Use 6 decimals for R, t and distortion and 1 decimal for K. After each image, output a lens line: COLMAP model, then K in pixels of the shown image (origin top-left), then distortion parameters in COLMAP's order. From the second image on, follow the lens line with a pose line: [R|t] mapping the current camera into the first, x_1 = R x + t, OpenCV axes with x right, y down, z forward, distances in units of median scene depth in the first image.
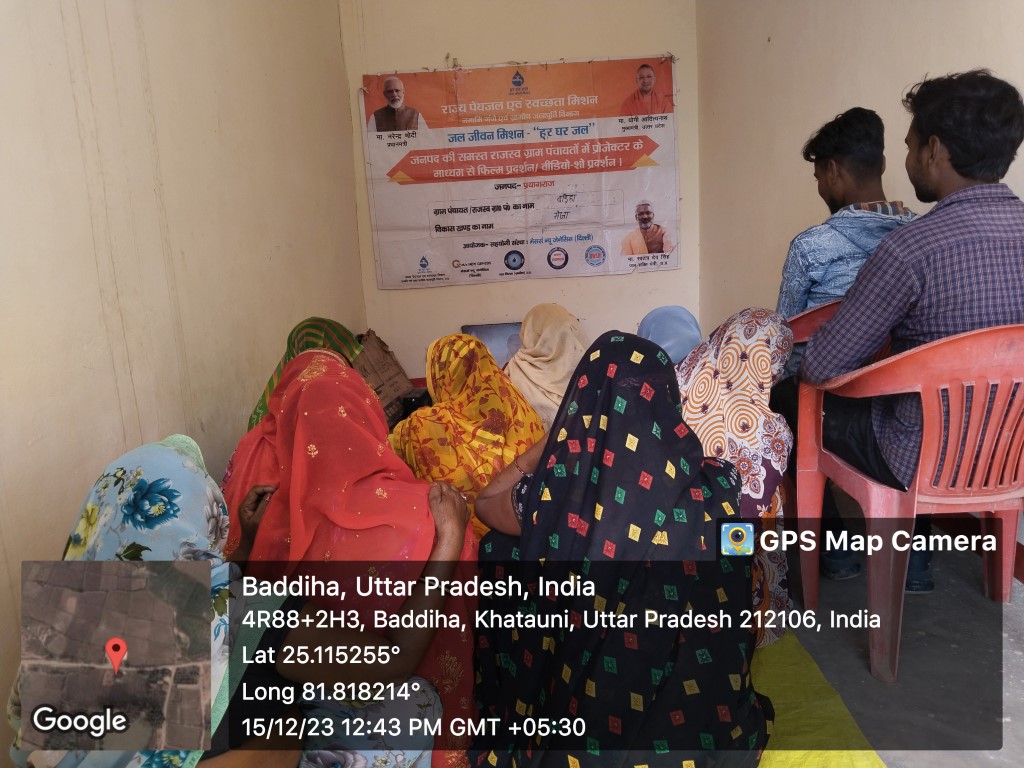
lens RADIAL K [[788.9, 0, 503.3], [0, 788.9, 384.9], [0, 0, 1]] dist [0.087984, -0.087636]
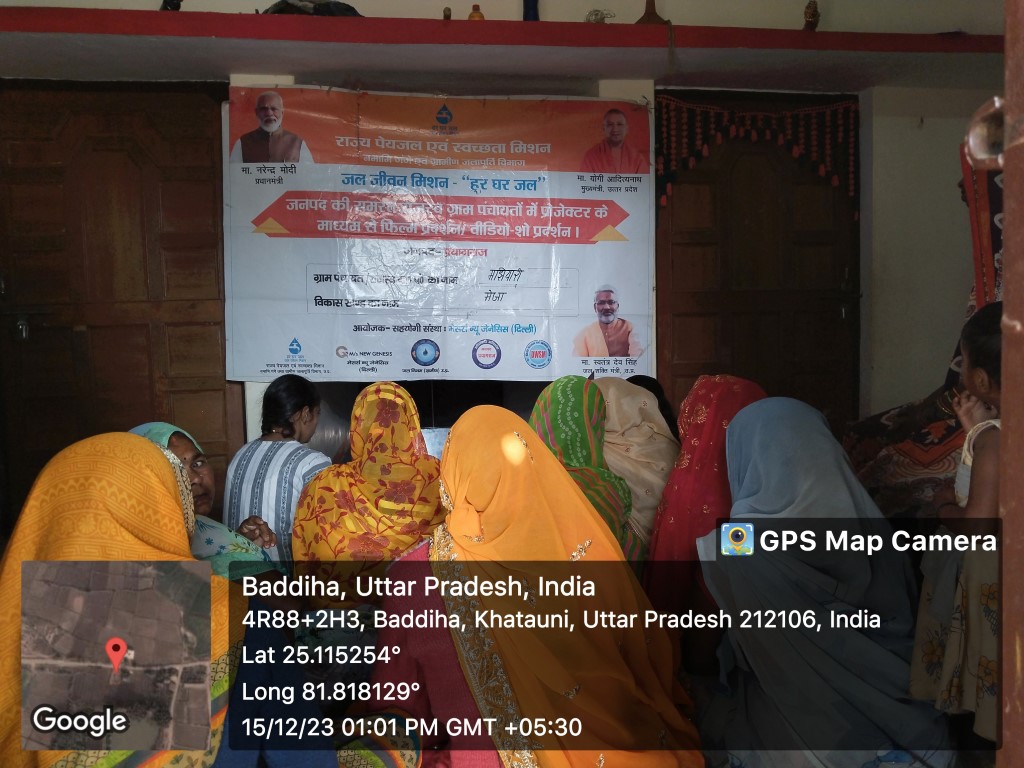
lens RADIAL K [[788.9, 0, 510.3], [0, 788.9, 385.7], [0, 0, 1]] dist [0.087984, -0.087636]
pose [[0.992698, 0.063399, 0.102621, 0.019117], [-0.051411, 0.991974, -0.115515, -0.050454], [-0.109121, 0.109395, 0.987991, 0.294561]]
